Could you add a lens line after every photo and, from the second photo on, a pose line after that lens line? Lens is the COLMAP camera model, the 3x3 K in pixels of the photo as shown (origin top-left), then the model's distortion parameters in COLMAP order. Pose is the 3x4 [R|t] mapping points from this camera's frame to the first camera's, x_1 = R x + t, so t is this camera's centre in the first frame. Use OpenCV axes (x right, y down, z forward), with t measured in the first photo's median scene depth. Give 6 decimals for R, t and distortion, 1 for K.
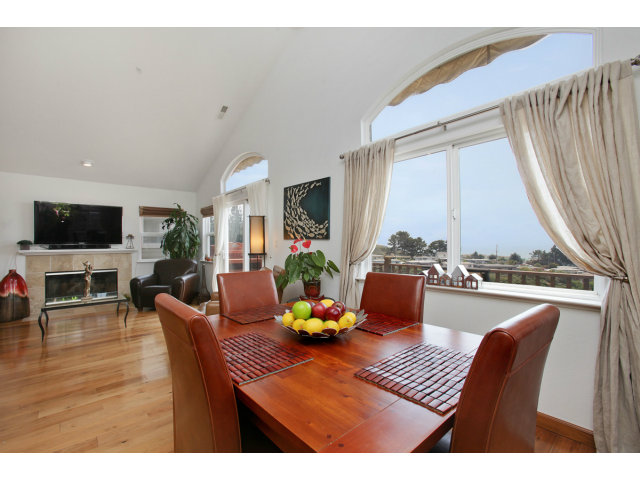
lens RADIAL K [[295.9, 0, 320.0], [0, 295.9, 240.0], [0, 0, 1]] dist [-0.002116, -0.000099]
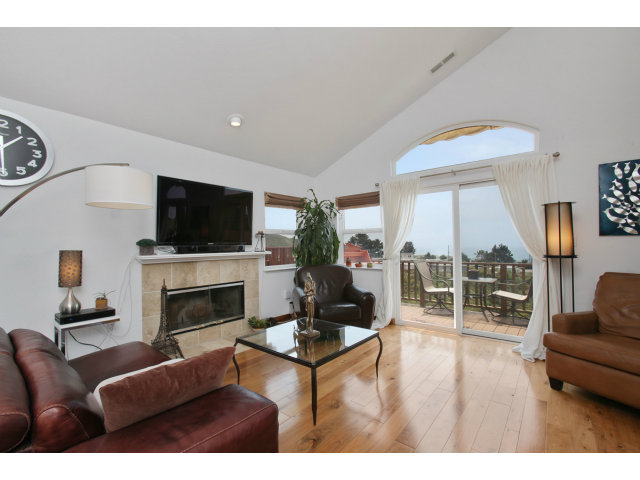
lens RADIAL K [[295.9, 0, 320.0], [0, 295.9, 240.0], [0, 0, 1]] dist [-0.002116, -0.000099]
pose [[0.982938, -0.004055, 0.183894, -0.750570], [0.005499, 0.999958, -0.007339, 0.009104], [-0.183857, 0.008225, 0.982919, 0.334744]]
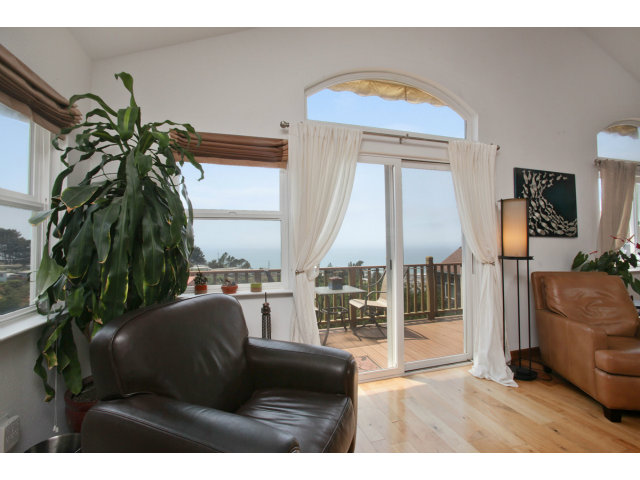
lens RADIAL K [[295.9, 0, 320.0], [0, 295.9, 240.0], [0, 0, 1]] dist [-0.002116, -0.000099]
pose [[0.391014, 0.015155, 0.920260, -0.810035], [-0.007568, 0.999884, -0.013251, 0.017388], [-0.920354, -0.001783, 0.391083, 0.936846]]
